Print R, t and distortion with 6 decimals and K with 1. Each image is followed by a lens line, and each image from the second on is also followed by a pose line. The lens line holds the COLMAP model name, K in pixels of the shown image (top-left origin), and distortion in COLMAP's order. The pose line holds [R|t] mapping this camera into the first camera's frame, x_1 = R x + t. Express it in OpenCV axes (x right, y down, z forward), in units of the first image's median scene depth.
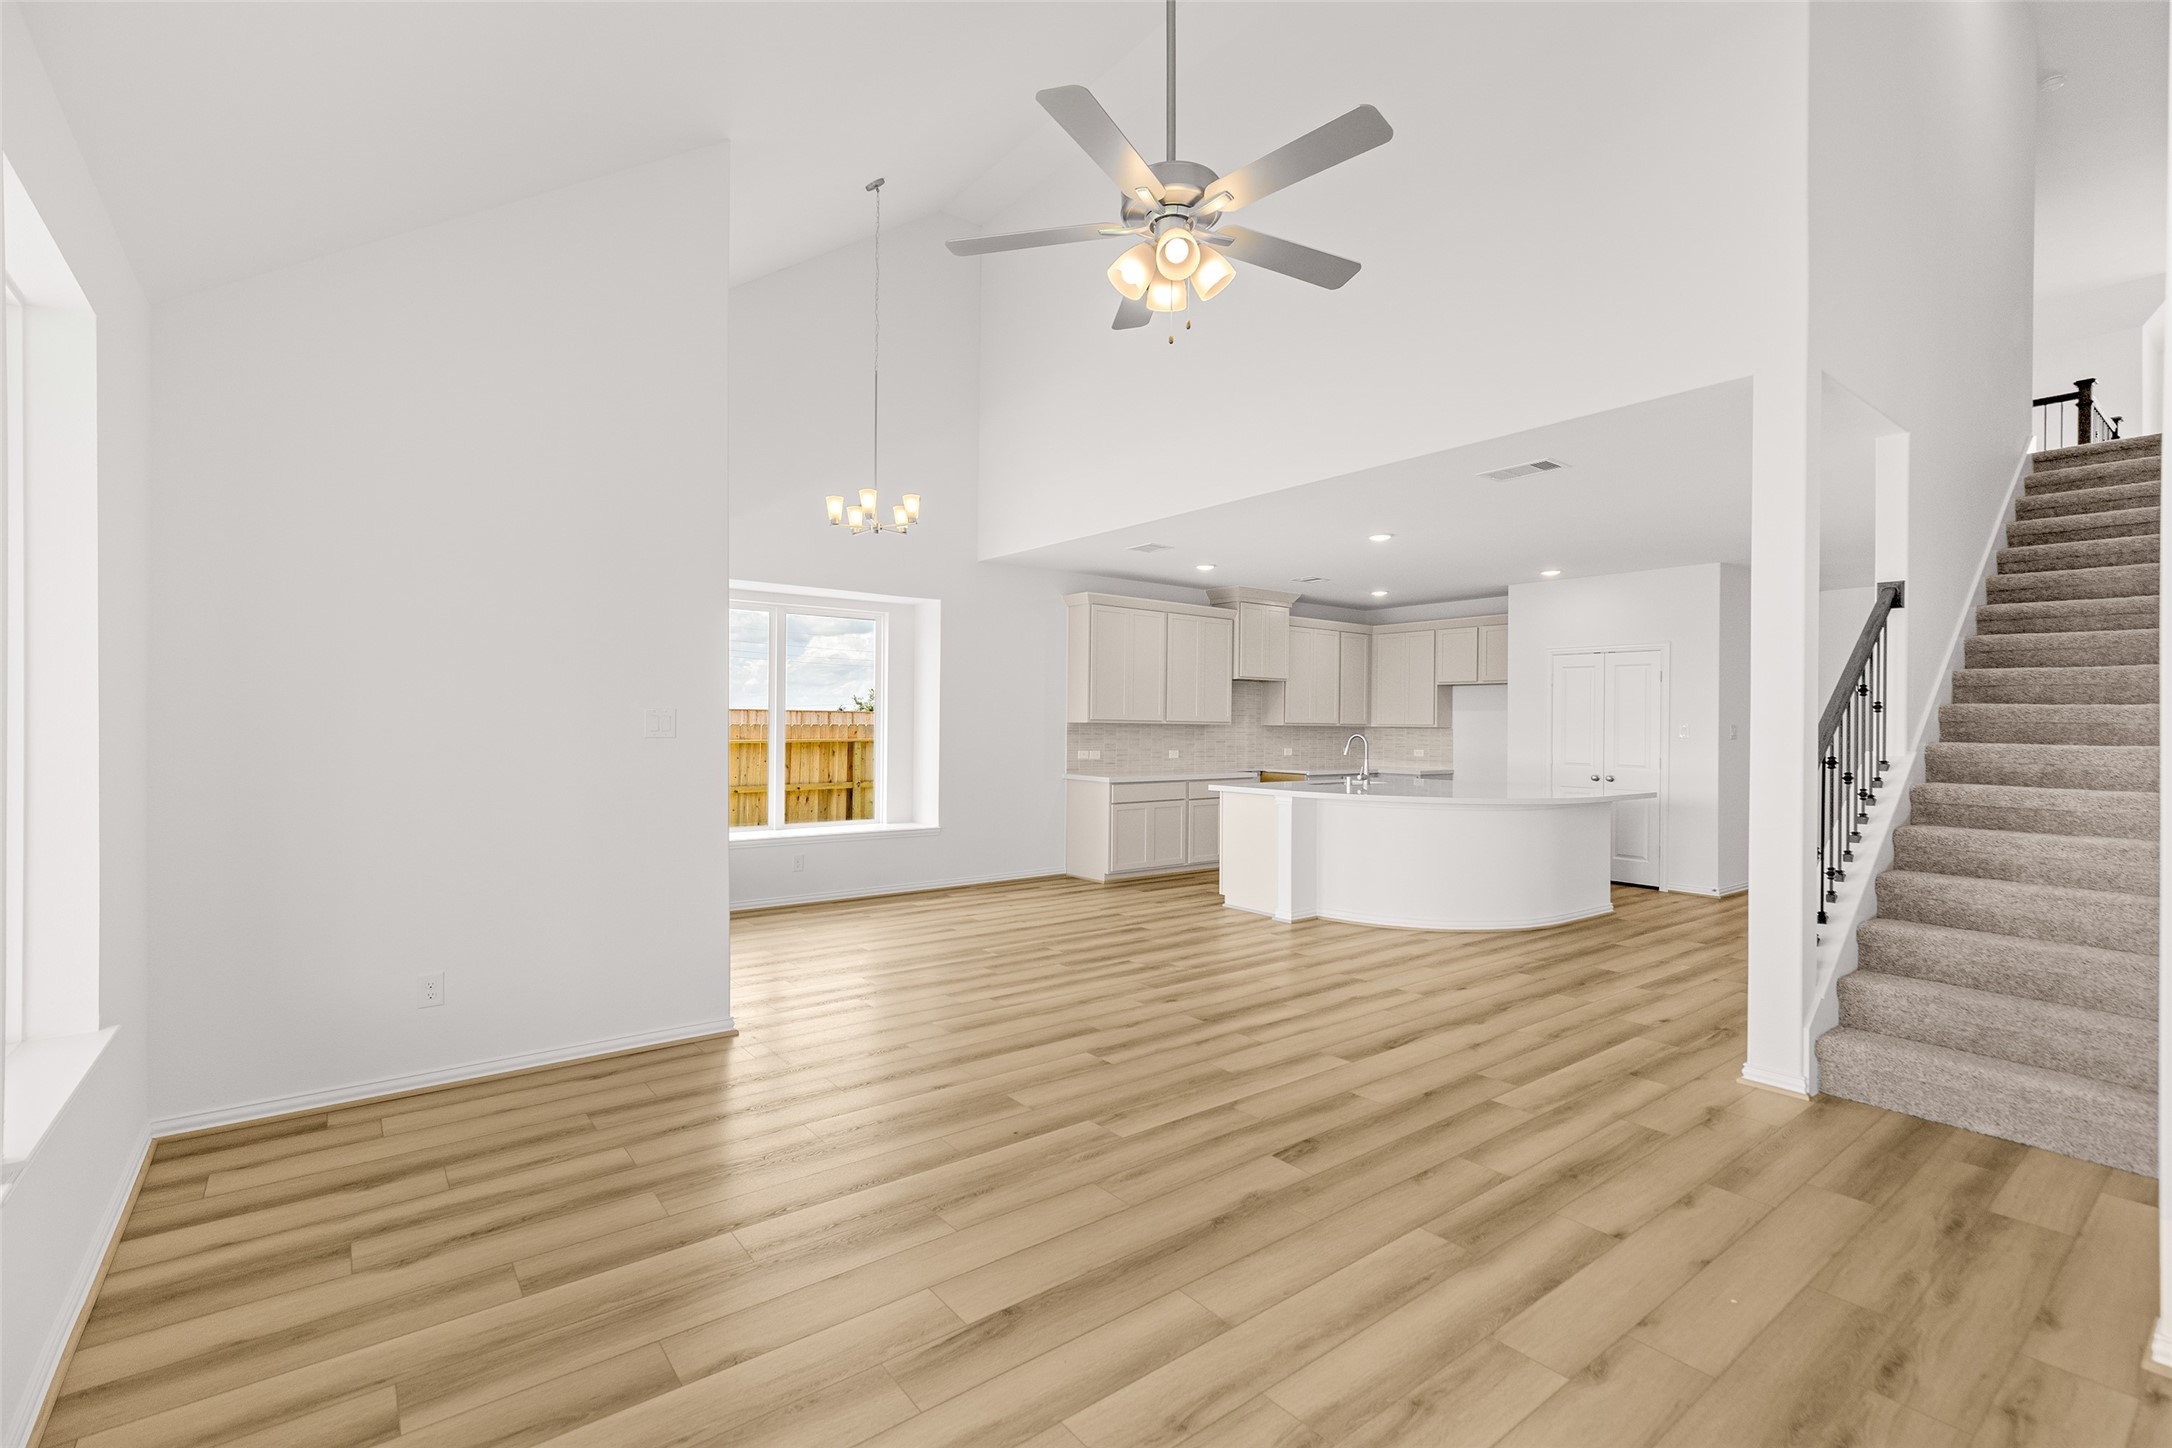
lens RADIAL K [[972.0, 0, 1088.1], [0, 972.0, 731.4], [0, 0, 1]] dist [-0.002053, -0.000384]
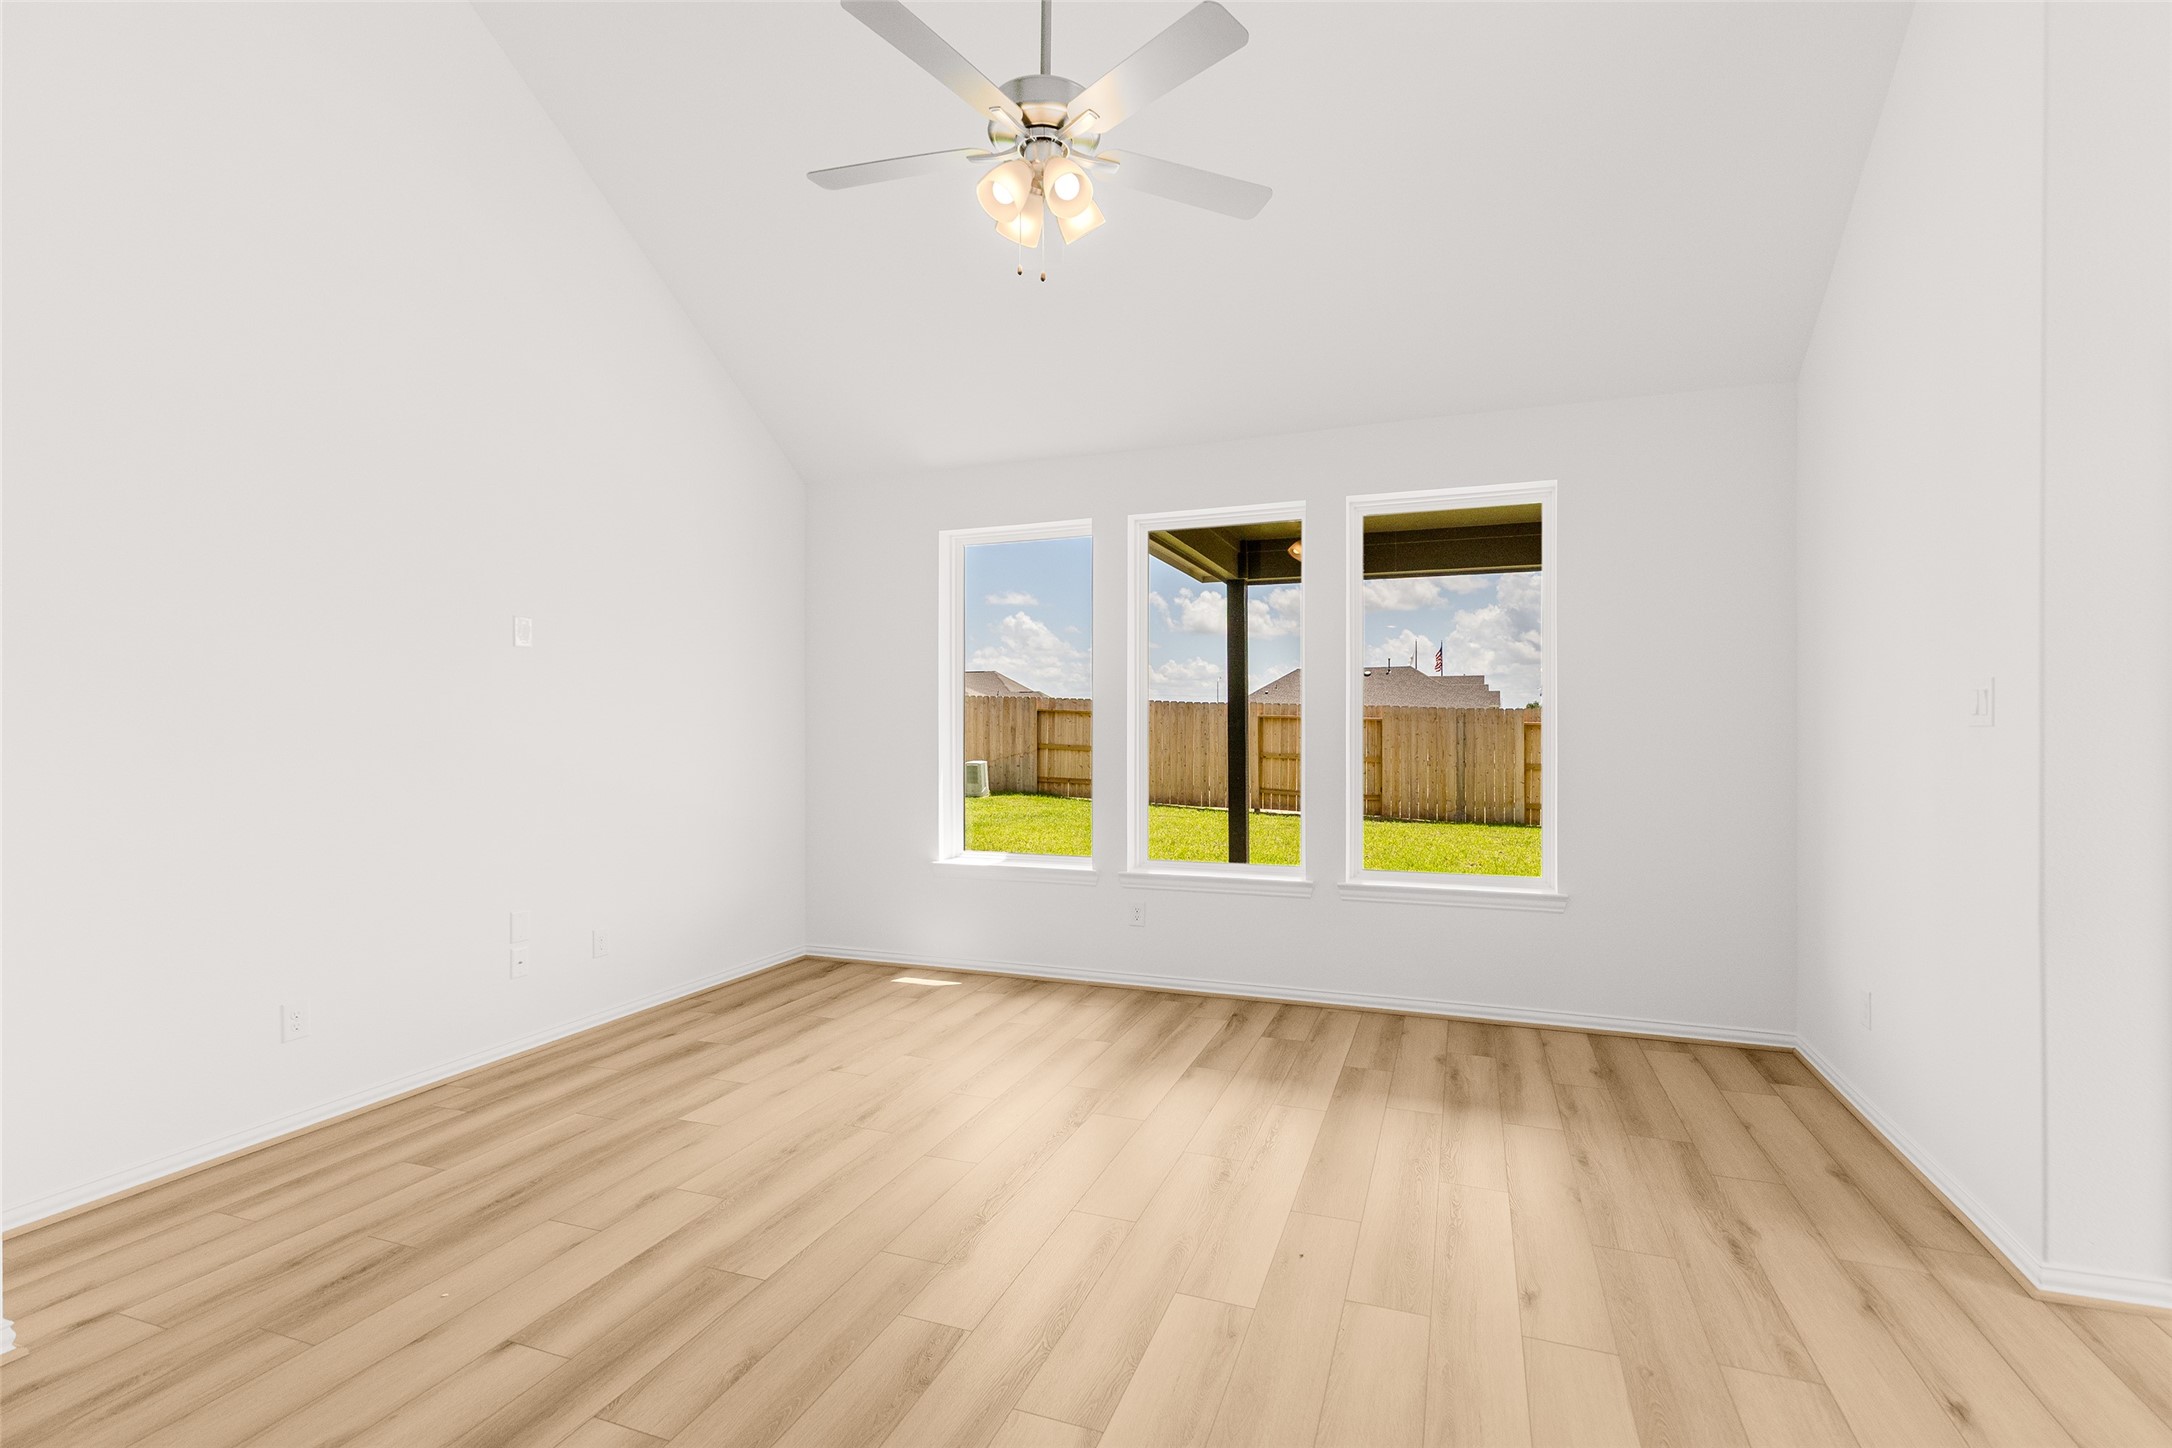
lens RADIAL K [[972.0, 0, 1088.1], [0, 972.0, 731.4], [0, 0, 1]] dist [-0.002053, -0.000384]
pose [[-0.855551, -0.004325, -0.517701, 0.481947], [-0.008074, 0.999955, 0.004989, 0.014941], [0.517656, 0.008448, -0.855547, 1.668508]]
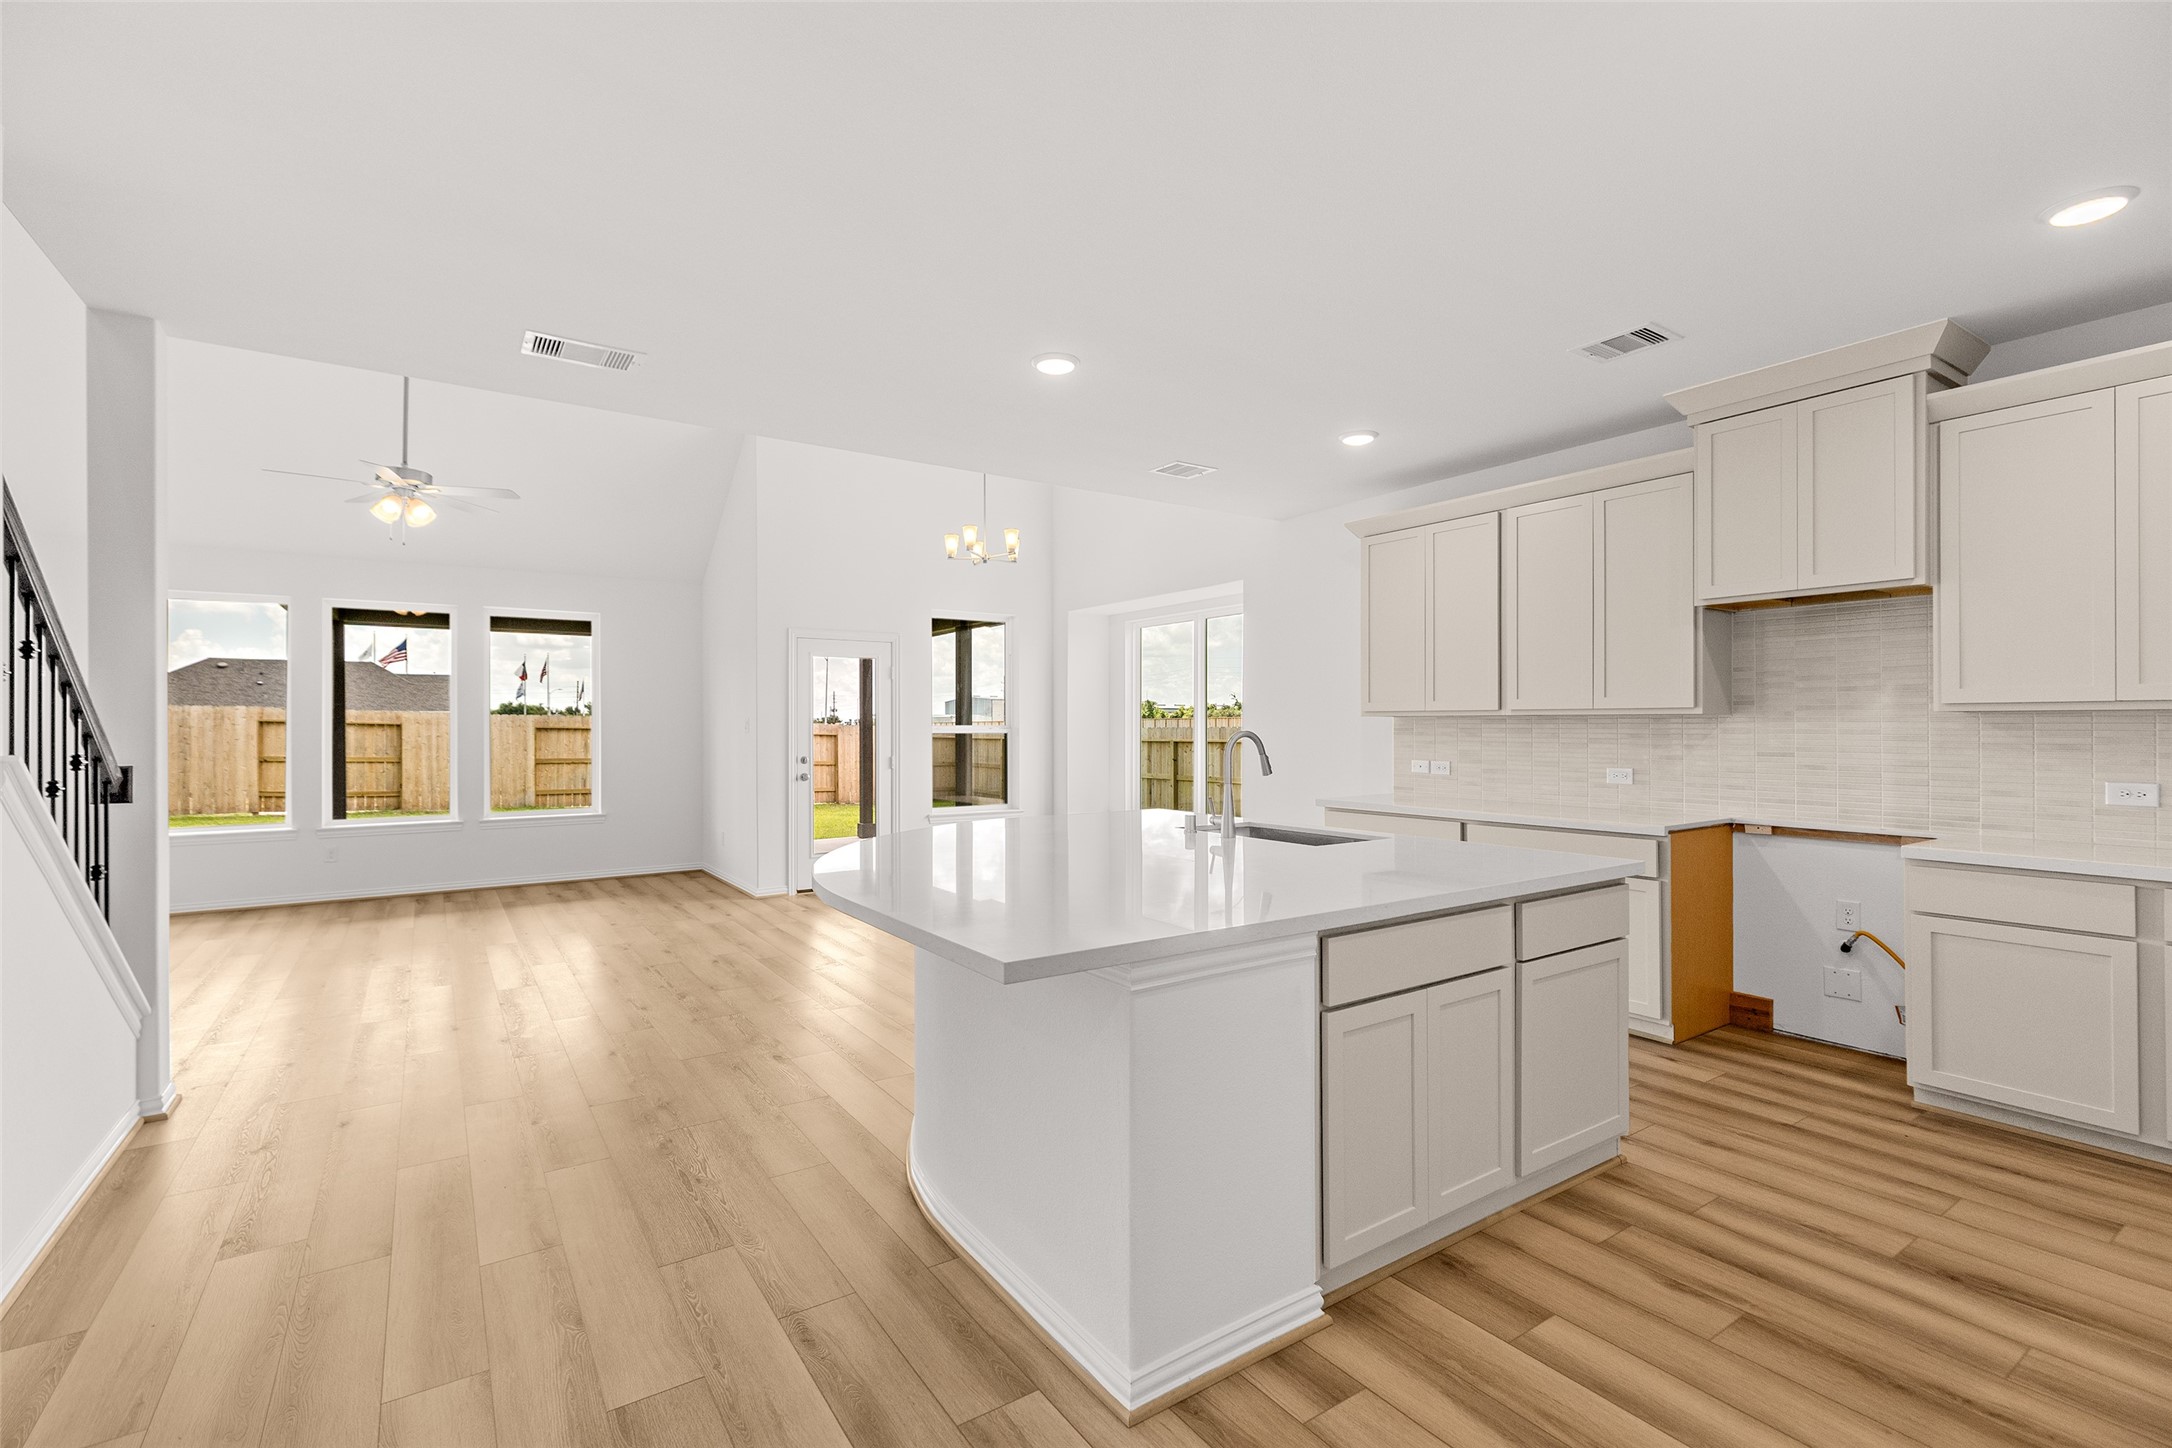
lens RADIAL K [[972.0, 0, 1088.1], [0, 972.0, 731.4], [0, 0, 1]] dist [-0.002053, -0.000384]
pose [[-0.054921, -0.003105, -0.998486, 1.841999], [-0.004652, 0.999985, -0.002853, 0.011429], [0.998480, 0.004488, -0.054935, 2.355563]]
